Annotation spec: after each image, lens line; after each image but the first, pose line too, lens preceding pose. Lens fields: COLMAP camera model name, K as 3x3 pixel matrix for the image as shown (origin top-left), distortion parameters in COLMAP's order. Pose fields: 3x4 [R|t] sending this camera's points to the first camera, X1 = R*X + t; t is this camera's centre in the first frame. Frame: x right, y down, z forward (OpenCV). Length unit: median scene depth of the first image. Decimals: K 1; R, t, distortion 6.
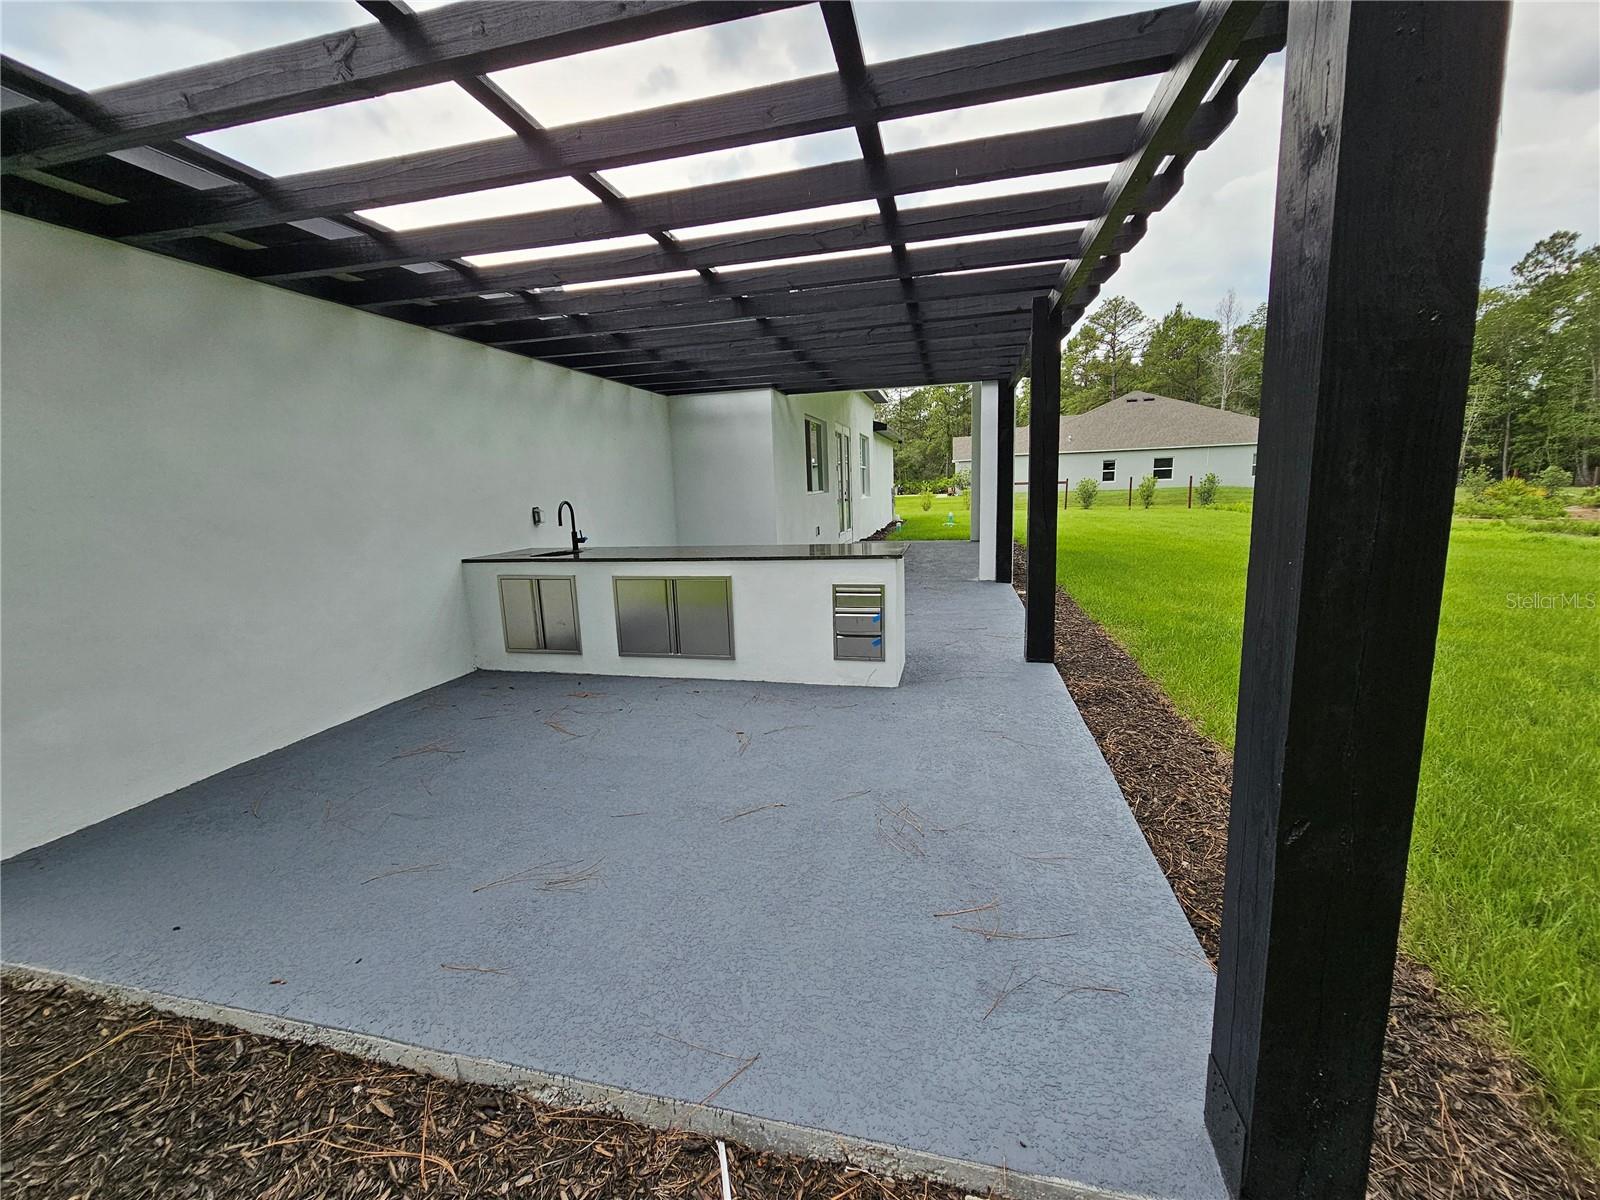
lens RADIAL K [[653.6, 0, 794.8], [0, 653.6, 597.3], [0, 0, 1]] dist [-0.003345, 0.000088]
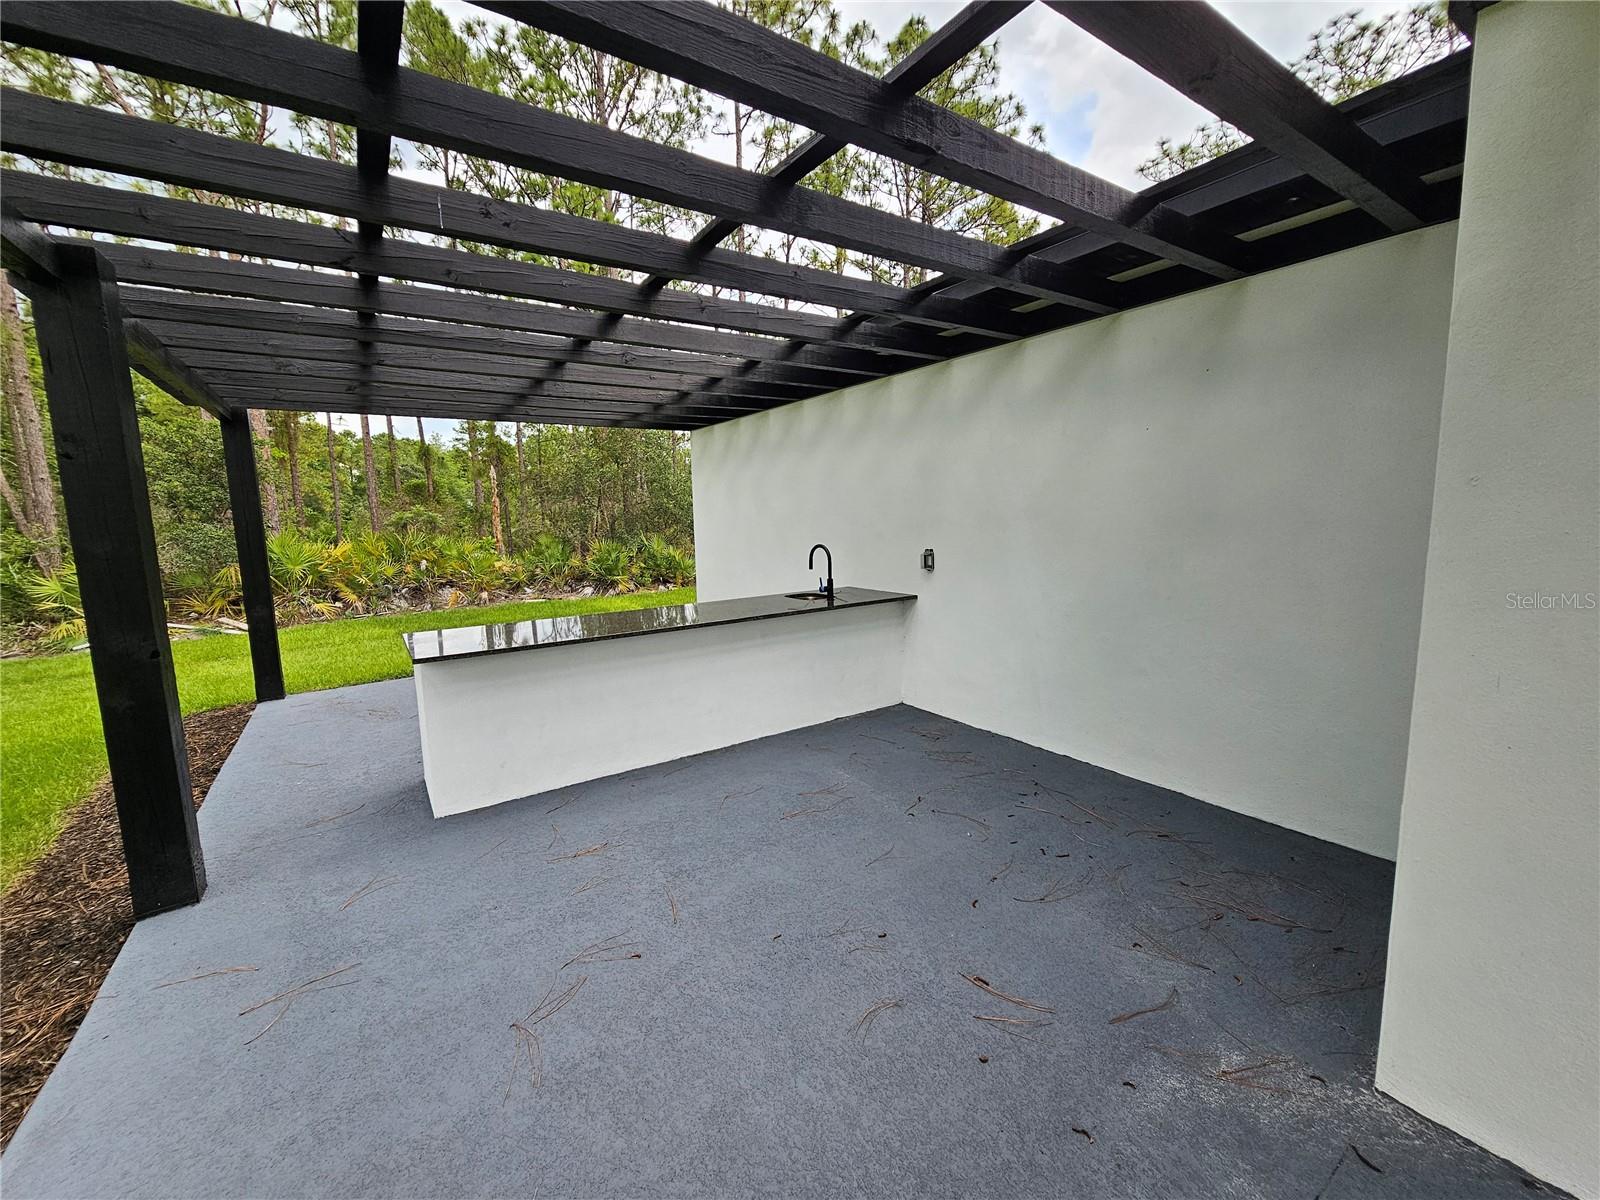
lens RADIAL K [[653.6, 0, 799.9], [0, 653.6, 593.6], [0, 0, 1]] dist [-0.003345, 0.000088]
pose [[-0.672280, 0.152874, -0.724341, 0.406530], [-0.072622, 0.960108, 0.270036, -0.377609], [0.736726, 0.234143, -0.634359, 1.819063]]
